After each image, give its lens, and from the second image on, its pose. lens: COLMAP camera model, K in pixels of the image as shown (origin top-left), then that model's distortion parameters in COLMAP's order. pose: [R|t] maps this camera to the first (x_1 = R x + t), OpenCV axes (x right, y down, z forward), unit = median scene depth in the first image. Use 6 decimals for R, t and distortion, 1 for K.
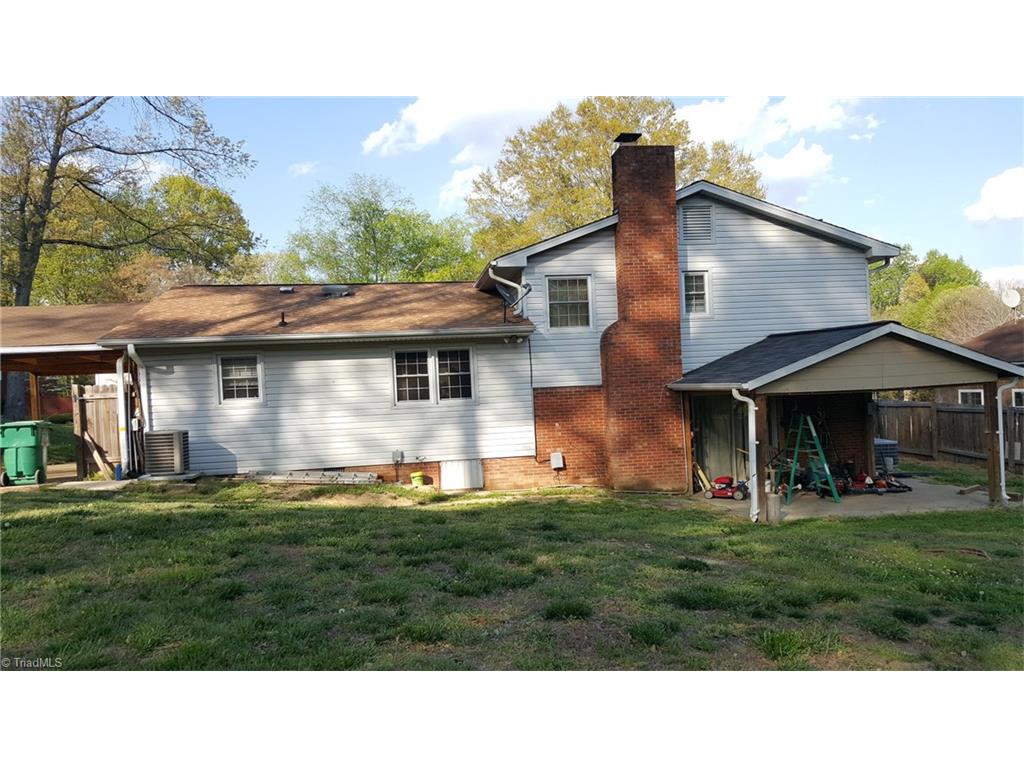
lens RADIAL K [[766.2, 0, 510.0], [0, 766.2, 386.9], [0, 0, 1]] dist [0.040056, -0.022669]
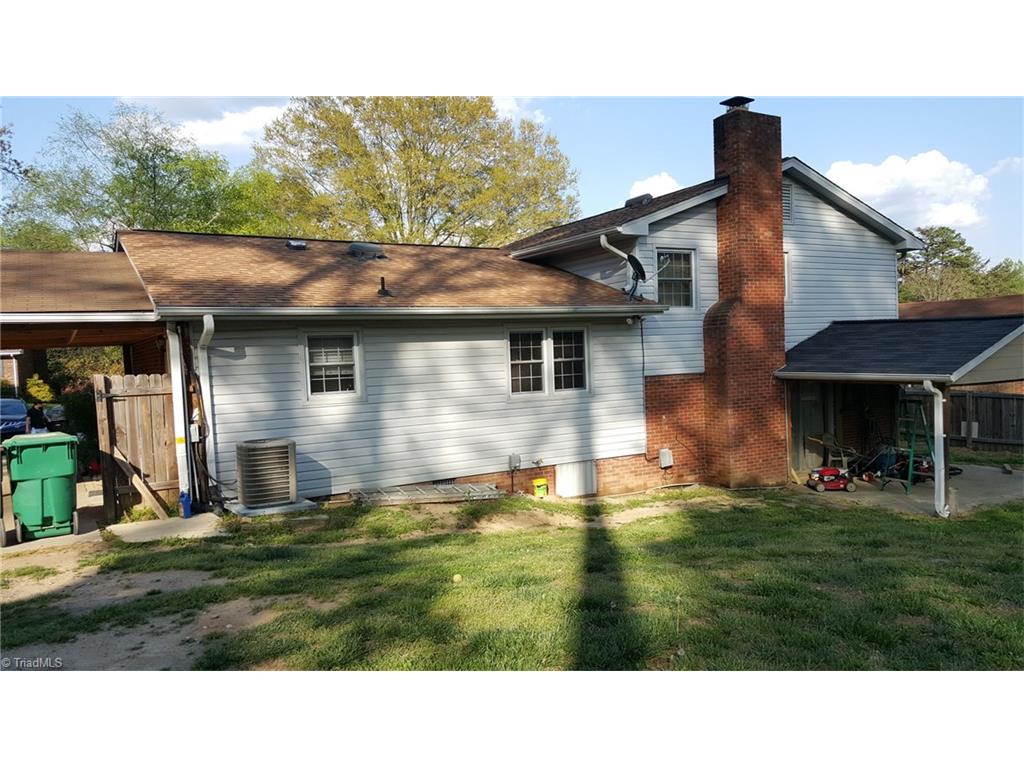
lens RADIAL K [[766.2, 0, 511.6], [0, 766.2, 386.0], [0, 0, 1]] dist [0.040056, -0.022669]
pose [[0.926148, -0.006363, 0.377107, -0.449809], [-0.005798, 0.999499, 0.031104, -0.014145], [-0.377116, -0.030993, 0.925647, 0.250830]]
